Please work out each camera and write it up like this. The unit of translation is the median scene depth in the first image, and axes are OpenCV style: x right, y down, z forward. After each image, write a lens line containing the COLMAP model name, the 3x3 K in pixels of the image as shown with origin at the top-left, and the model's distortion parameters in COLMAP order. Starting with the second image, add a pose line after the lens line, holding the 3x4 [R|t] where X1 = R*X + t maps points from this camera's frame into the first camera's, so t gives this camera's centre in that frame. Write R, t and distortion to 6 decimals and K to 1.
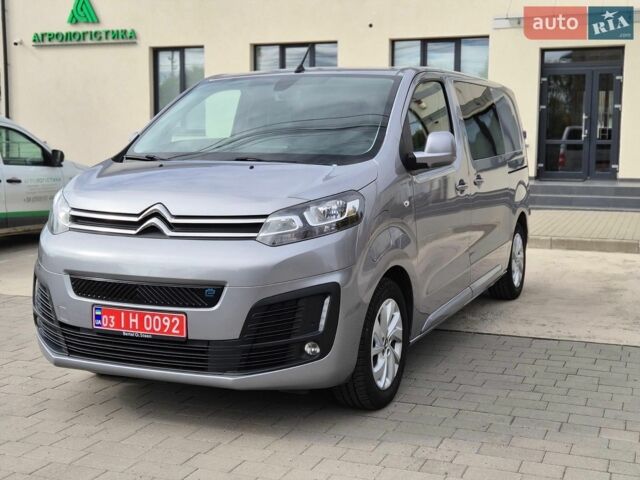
lens RADIAL K [[840.4, 0, 328.7], [0, 840.4, 241.5], [0, 0, 1]] dist [0.122238, -0.034361]
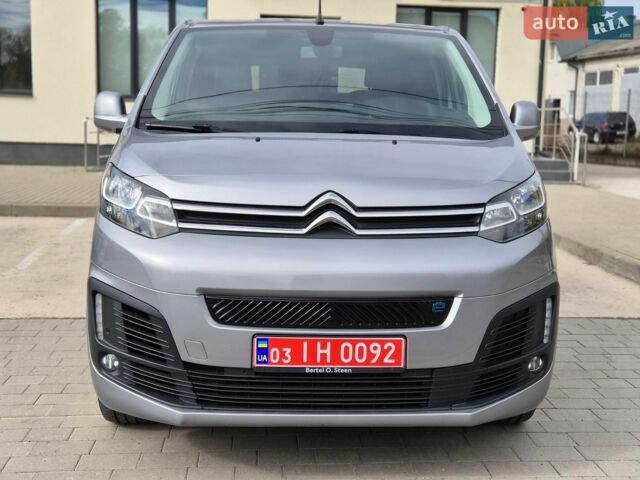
lens RADIAL K [[840.4, 0, 328.7], [0, 840.4, 241.5], [0, 0, 1]] dist [0.122238, -0.034361]
pose [[0.892120, -0.048774, 0.449157, -0.550158], [0.031558, 0.998455, 0.045741, -0.035825], [-0.450694, -0.026632, 0.892281, 0.344372]]
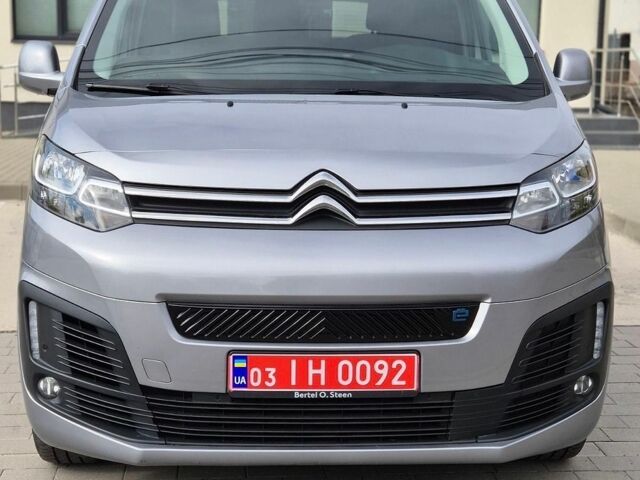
lens RADIAL K [[1050.6, 0, 319.2], [0, 1050.6, 276.7], [0, 0, 1]] dist [0.145112, -0.038985]
pose [[0.892719, -0.074370, 0.444434, -0.548025], [0.040331, 0.995515, 0.085575, -0.035049], [-0.448805, -0.058470, 0.891715, 0.348716]]
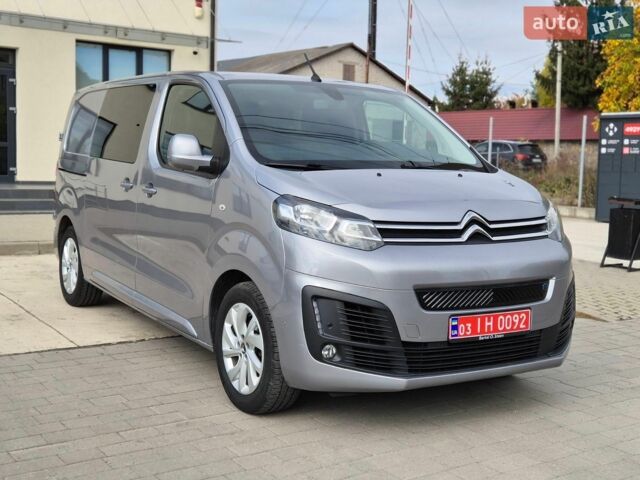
lens RADIAL K [[840.4, 0, 328.7], [0, 840.4, 241.5], [0, 0, 1]] dist [0.122238, -0.034361]
pose [[0.556479, -0.069847, 0.827921, -1.190338], [0.070601, 0.996831, 0.036643, -0.059269], [-0.827857, 0.038061, 0.559647, 0.576406]]
